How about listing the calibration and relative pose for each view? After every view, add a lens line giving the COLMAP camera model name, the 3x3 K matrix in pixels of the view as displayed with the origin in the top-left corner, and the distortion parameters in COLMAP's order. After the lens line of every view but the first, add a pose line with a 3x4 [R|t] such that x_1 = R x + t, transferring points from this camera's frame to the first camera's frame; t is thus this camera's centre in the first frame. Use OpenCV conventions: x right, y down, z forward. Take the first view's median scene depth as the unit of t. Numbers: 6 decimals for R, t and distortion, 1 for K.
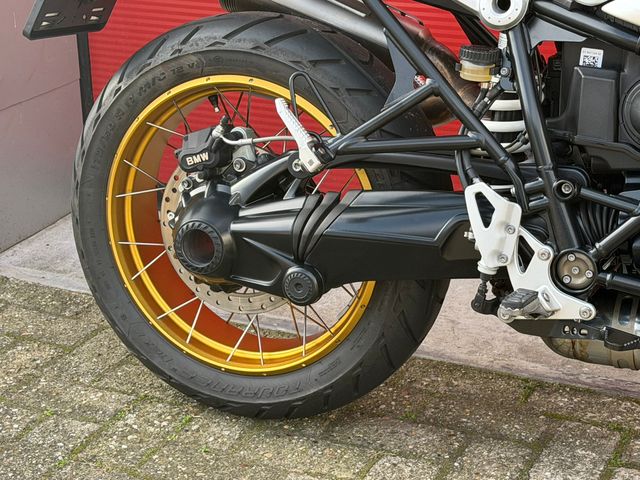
lens RADIAL K [[1430.0, 0, 312.2], [0, 1430.0, 251.9], [0, 0, 1]] dist [0.145831, 0.000000]
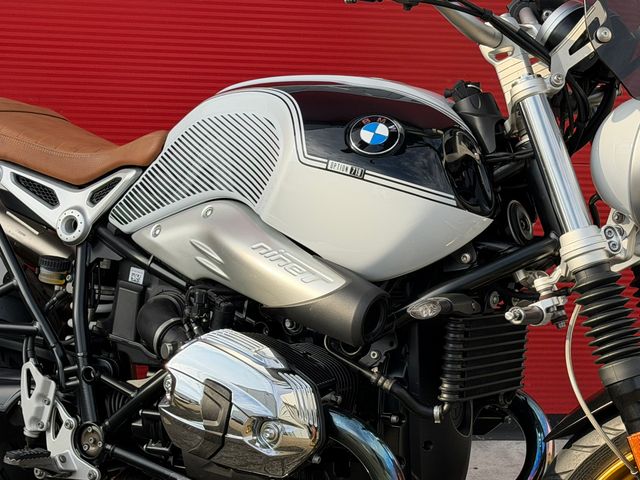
lens RADIAL K [[1430.0, 0, 319.3], [0, 1430.0, 257.2], [0, 0, 1]] dist [0.145831, 0.000000]
pose [[0.986817, 0.111955, -0.116873, 0.498124], [-0.132054, 0.974480, -0.181524, 0.057581], [0.093568, 0.194565, 0.976417, -0.220766]]
